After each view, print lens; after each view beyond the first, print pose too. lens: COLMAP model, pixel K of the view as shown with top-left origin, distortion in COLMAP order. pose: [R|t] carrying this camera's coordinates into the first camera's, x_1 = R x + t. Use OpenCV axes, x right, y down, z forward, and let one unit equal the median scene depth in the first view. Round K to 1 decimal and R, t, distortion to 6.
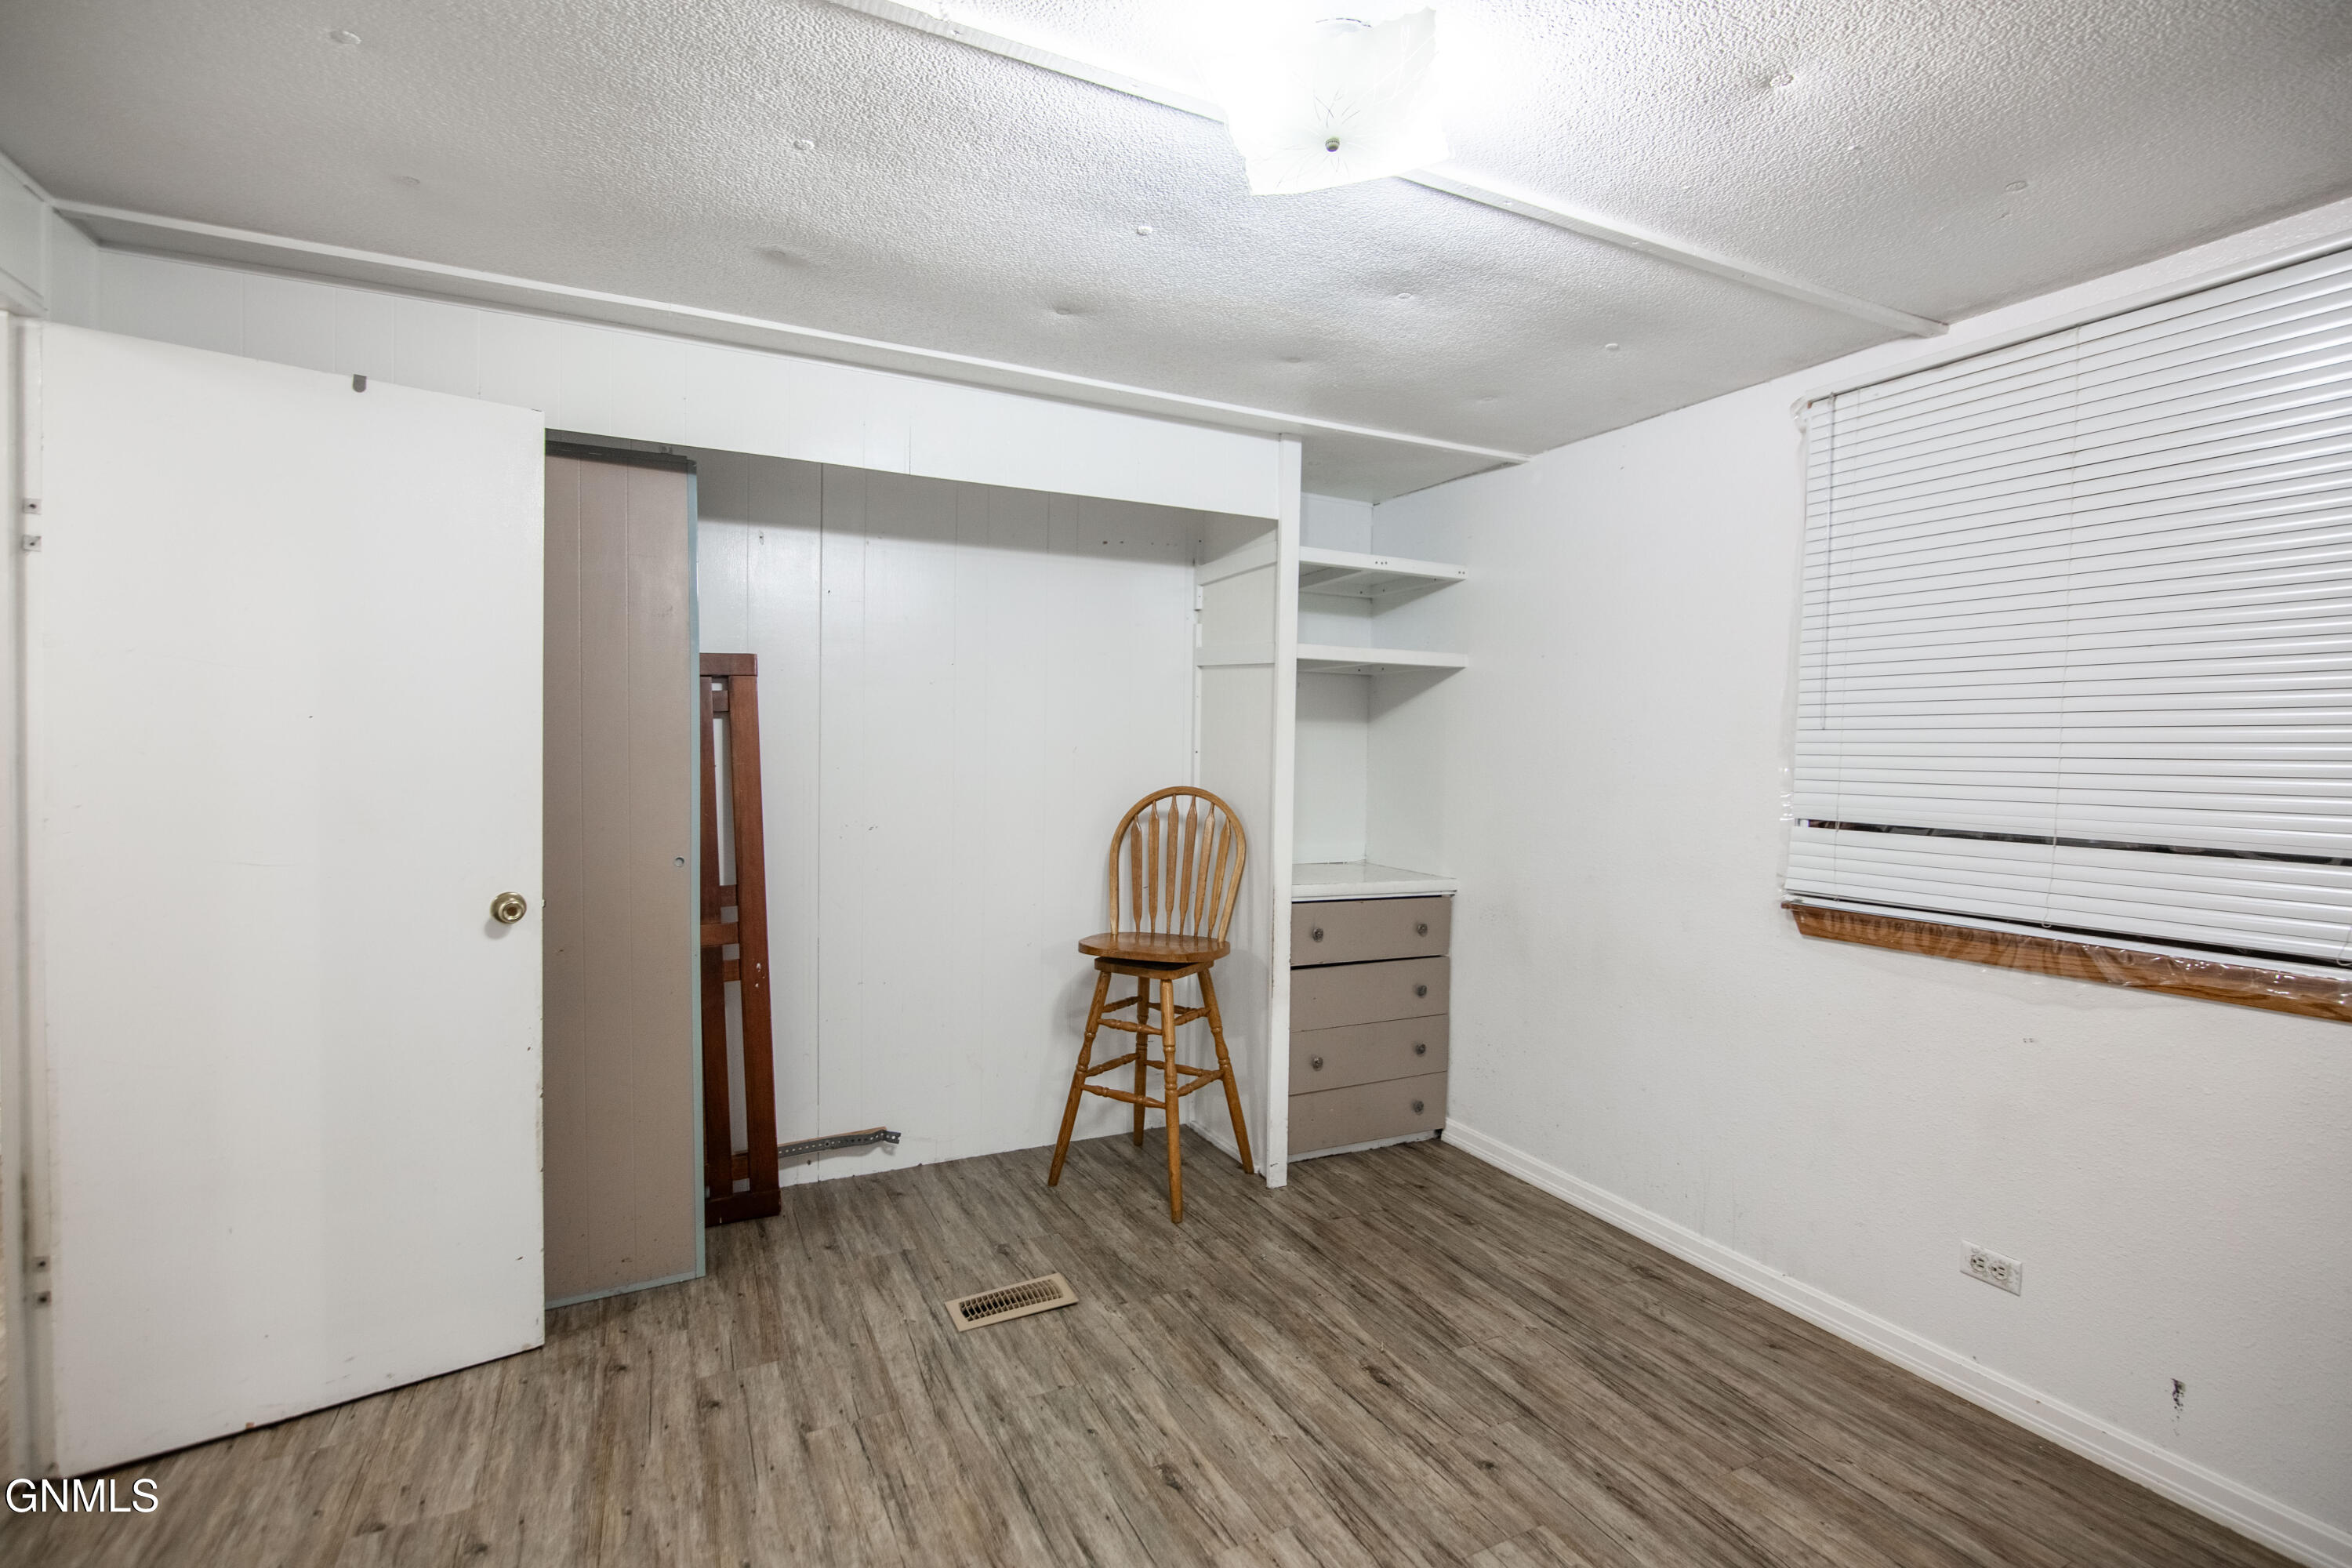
lens RADIAL K [[1090.9, 0, 1183.6], [0, 1090.9, 781.9], [0, 0, 1]] dist [-0.017520, -0.000399]
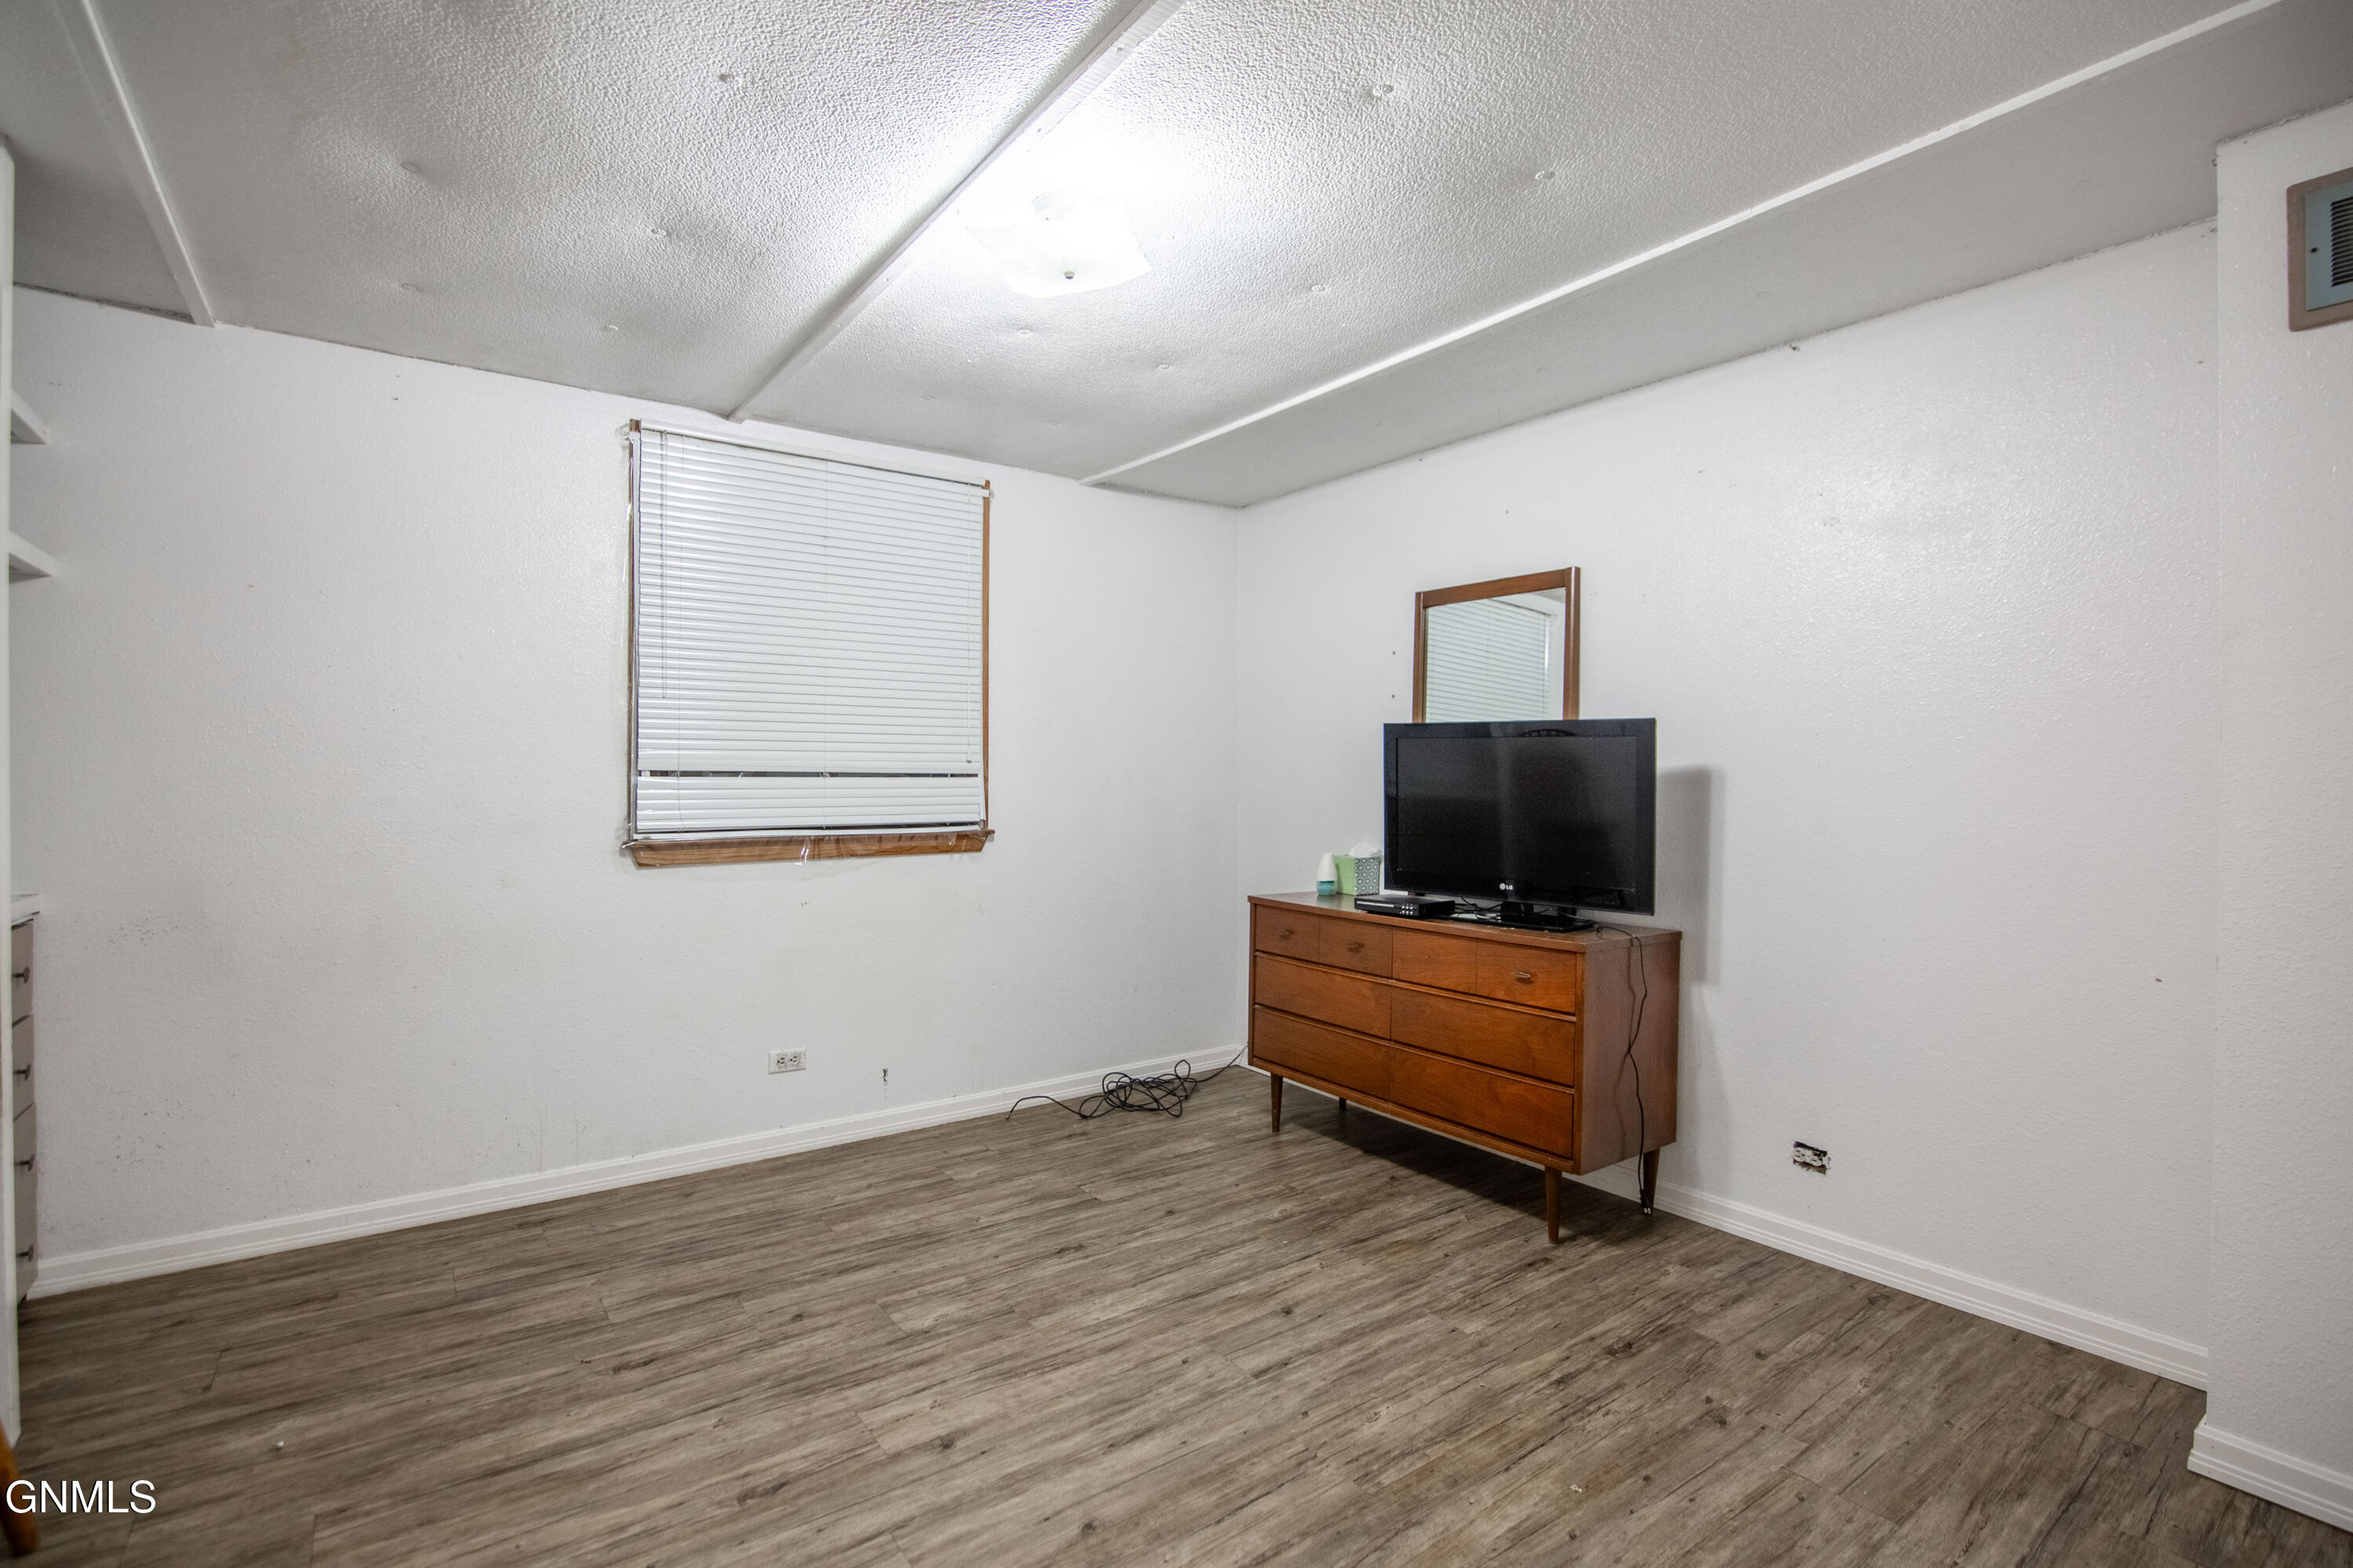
lens RADIAL K [[1091.4, 0, 1180.7], [0, 1091.4, 777.4], [0, 0, 1]] dist [-0.017520, -0.000399]
pose [[-0.173825, -0.017275, 0.984625, -0.801299], [0.024520, 0.999460, 0.021864, 0.033010], [-0.984471, 0.027944, -0.173308, 0.677134]]
